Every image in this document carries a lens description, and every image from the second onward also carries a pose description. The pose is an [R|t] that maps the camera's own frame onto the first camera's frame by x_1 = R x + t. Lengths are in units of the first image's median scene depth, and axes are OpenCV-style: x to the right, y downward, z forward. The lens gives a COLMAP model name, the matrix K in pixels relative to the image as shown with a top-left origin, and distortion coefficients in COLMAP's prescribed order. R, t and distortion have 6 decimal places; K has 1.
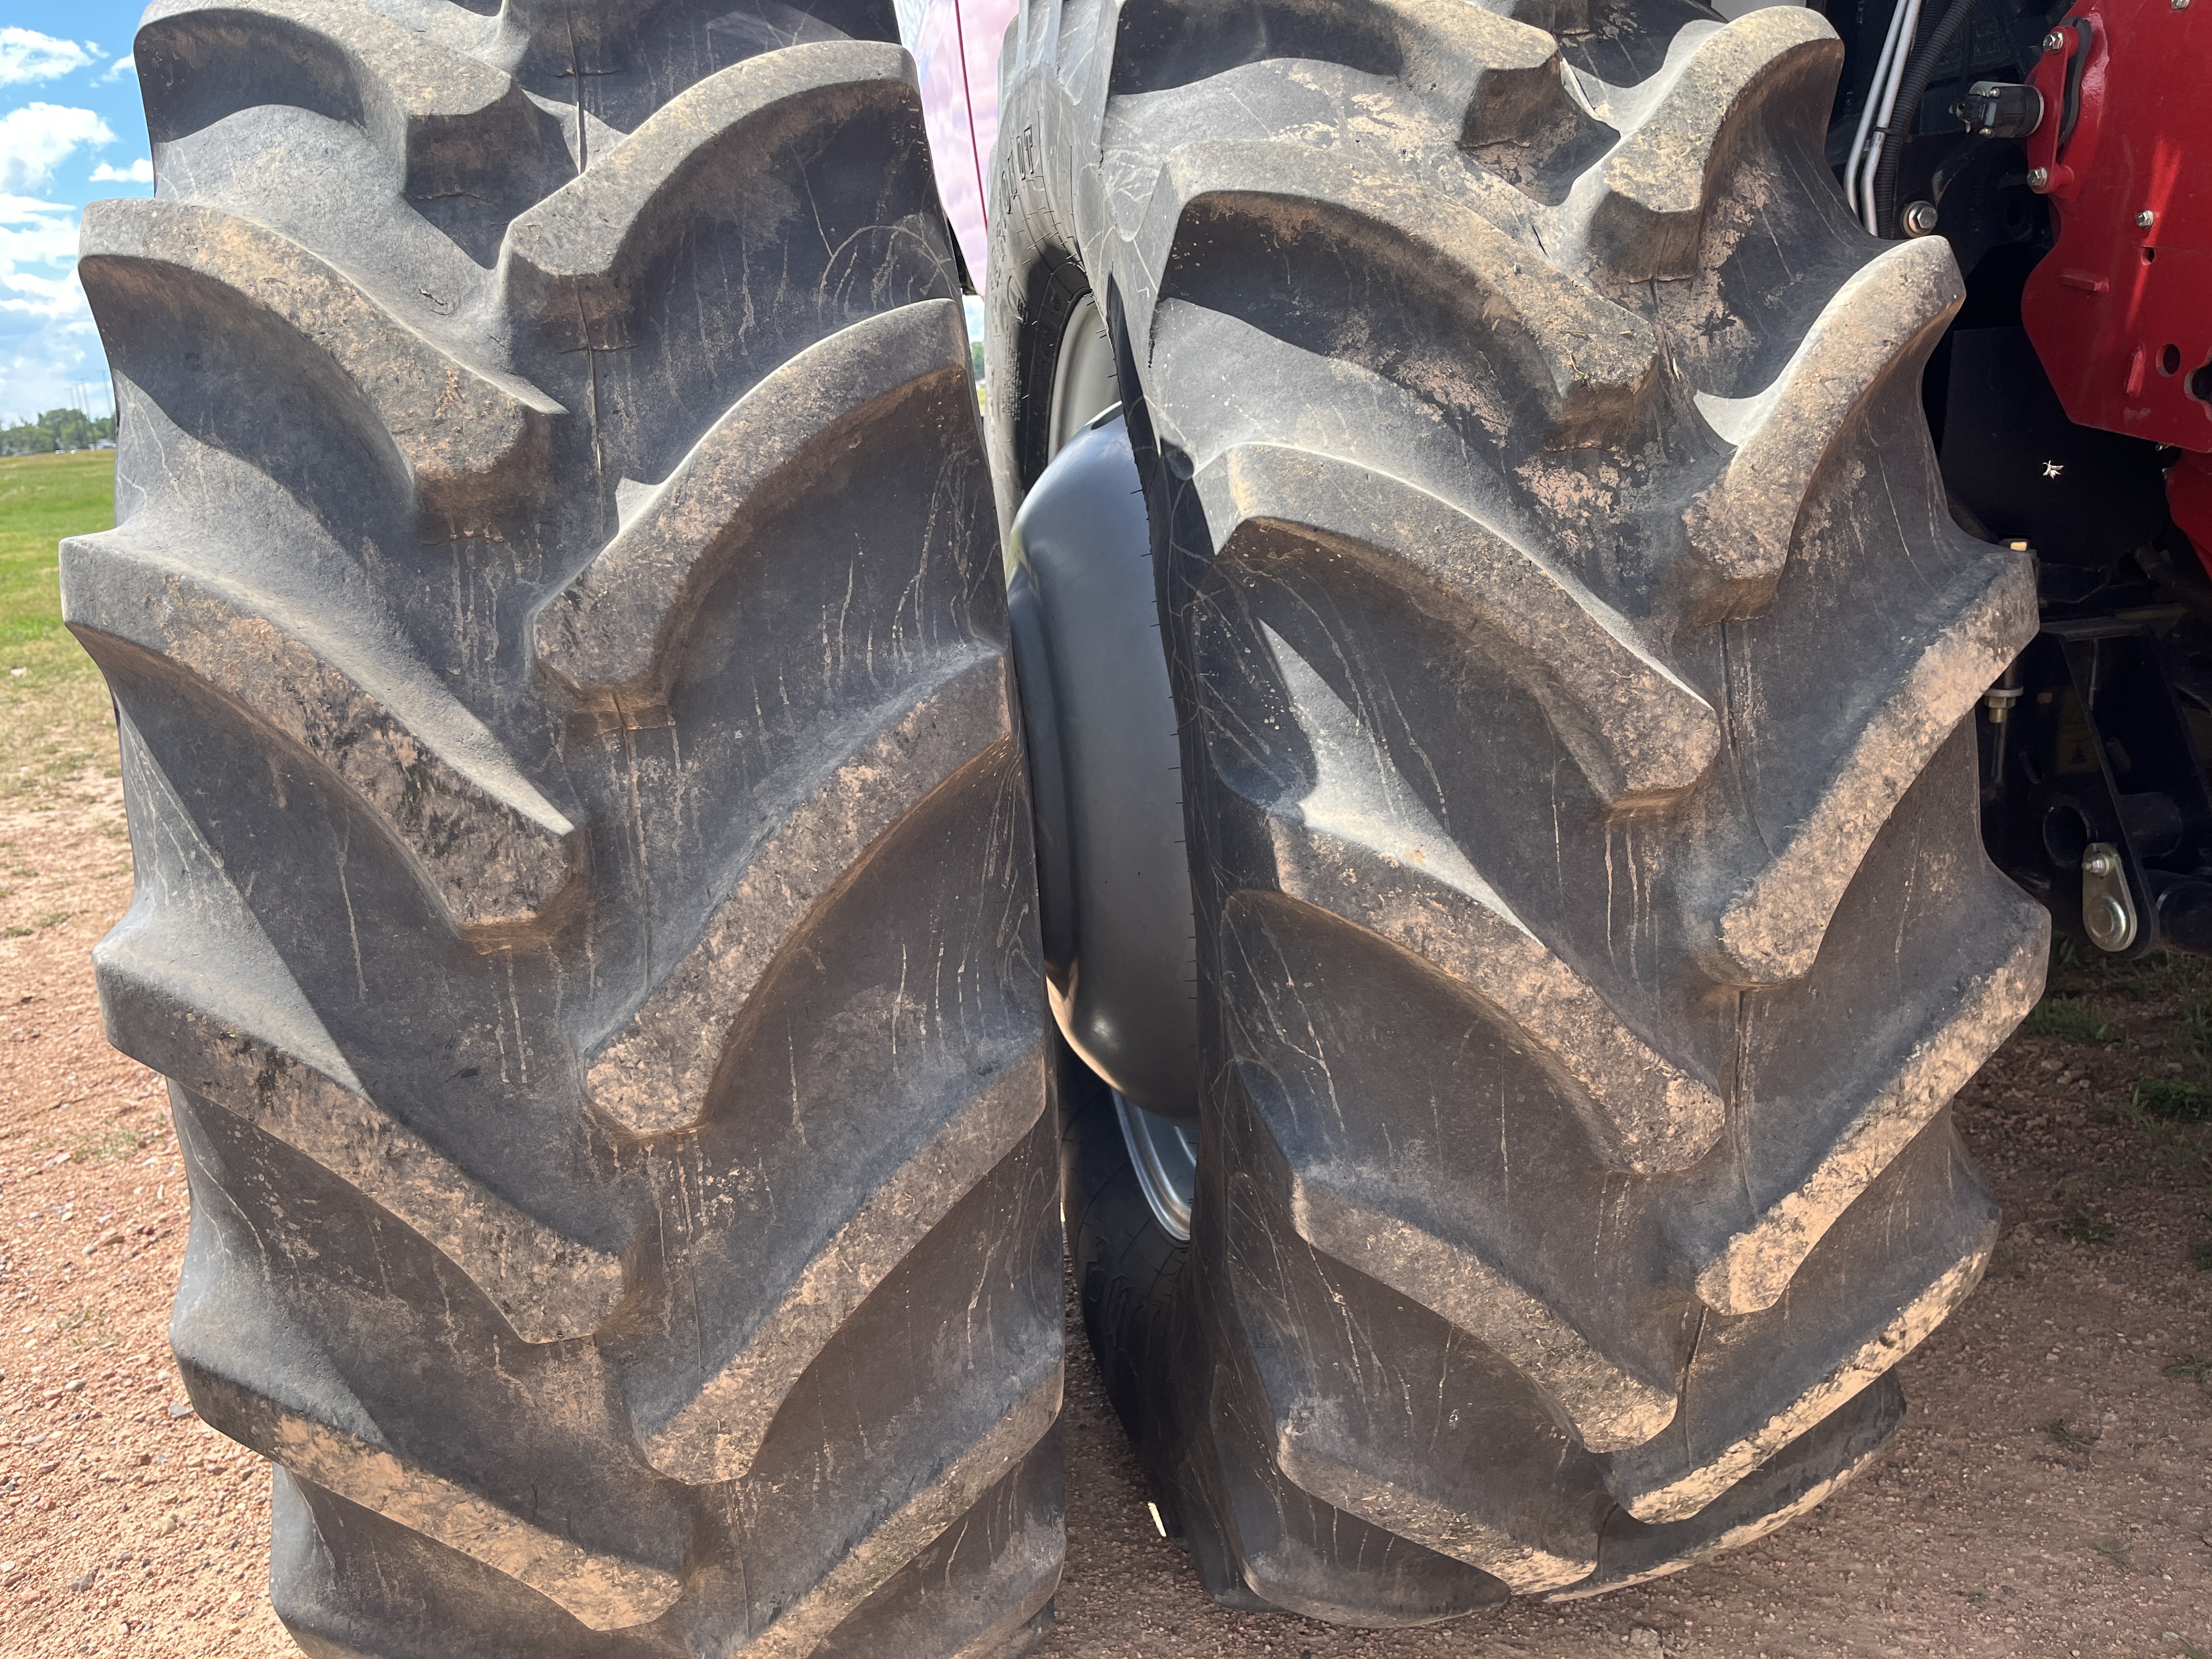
lens RADIAL K [[1782.2, 0, 1104.2], [0, 1782.2, 774.9], [0, 0, 1]] dist [0.075636, -0.132764]
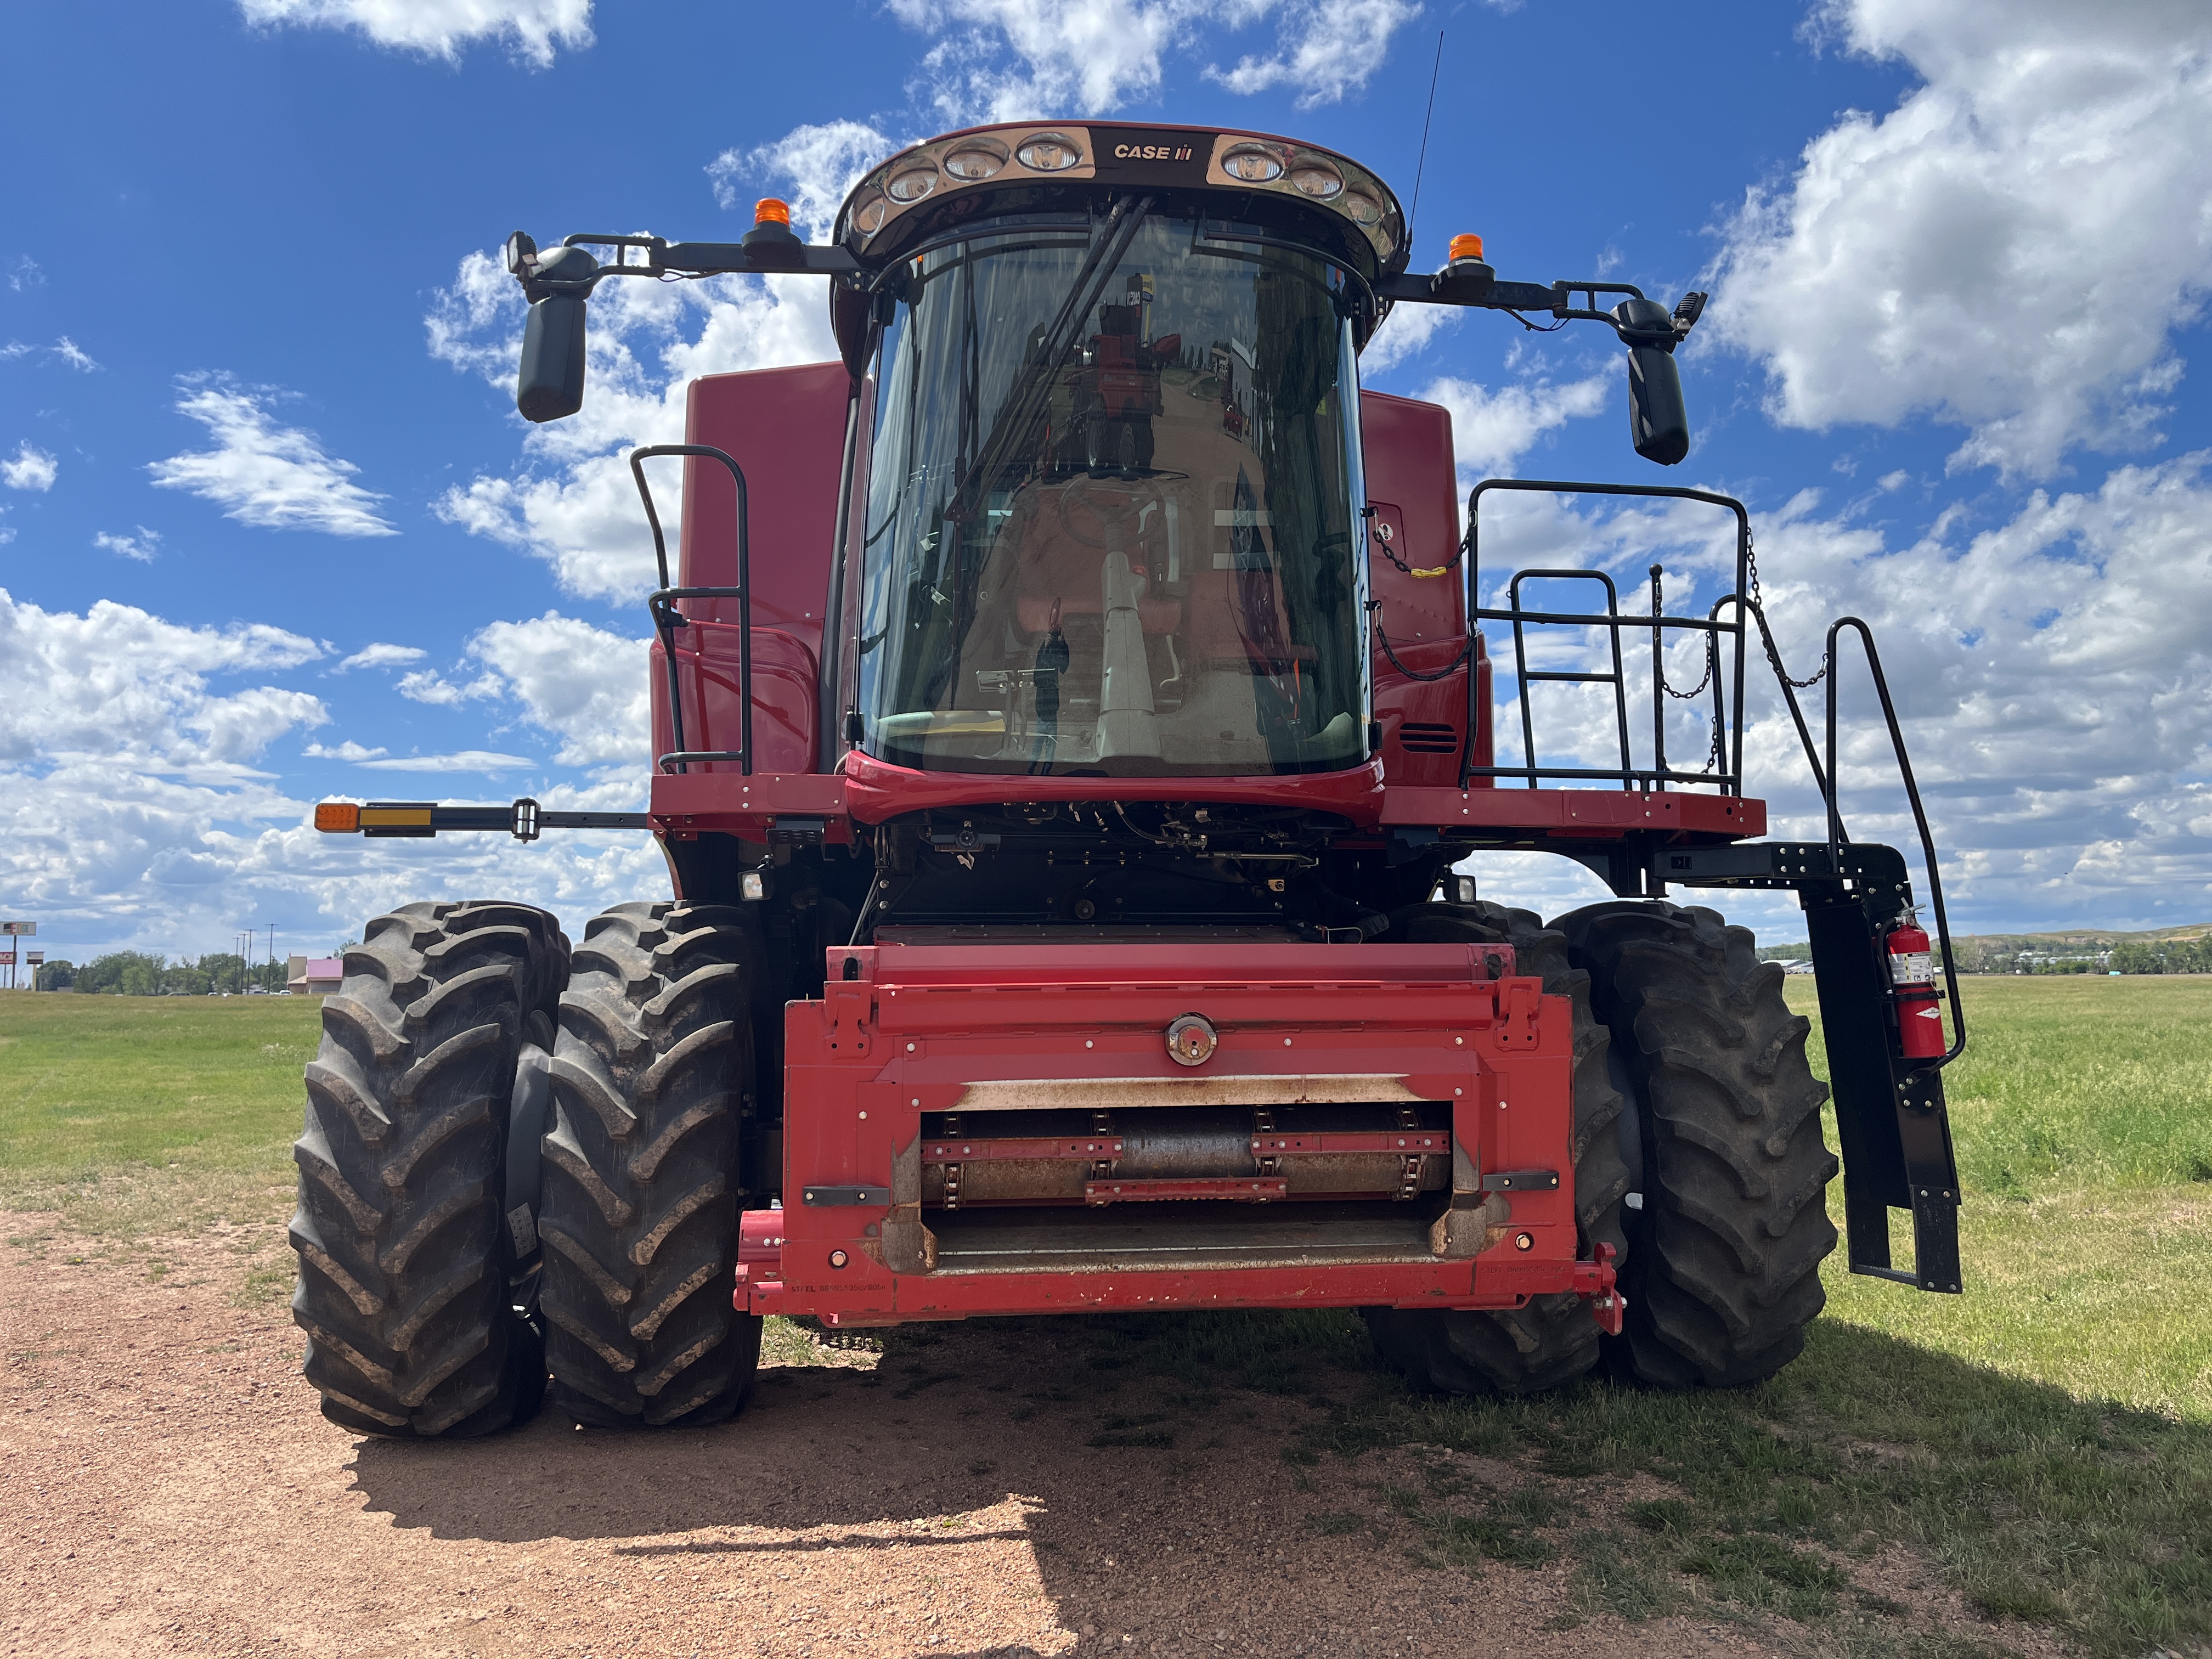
lens RADIAL K [[1626.4, 0, 1105.9], [0, 1626.4, 785.0], [0, 0, 1]] dist [0.112251, -0.158175]
pose [[0.997238, 0.062661, -0.039866, 1.740110], [-0.072401, 0.939834, -0.333872, 0.511141], [0.016547, 0.335836, 0.941775, -3.489072]]
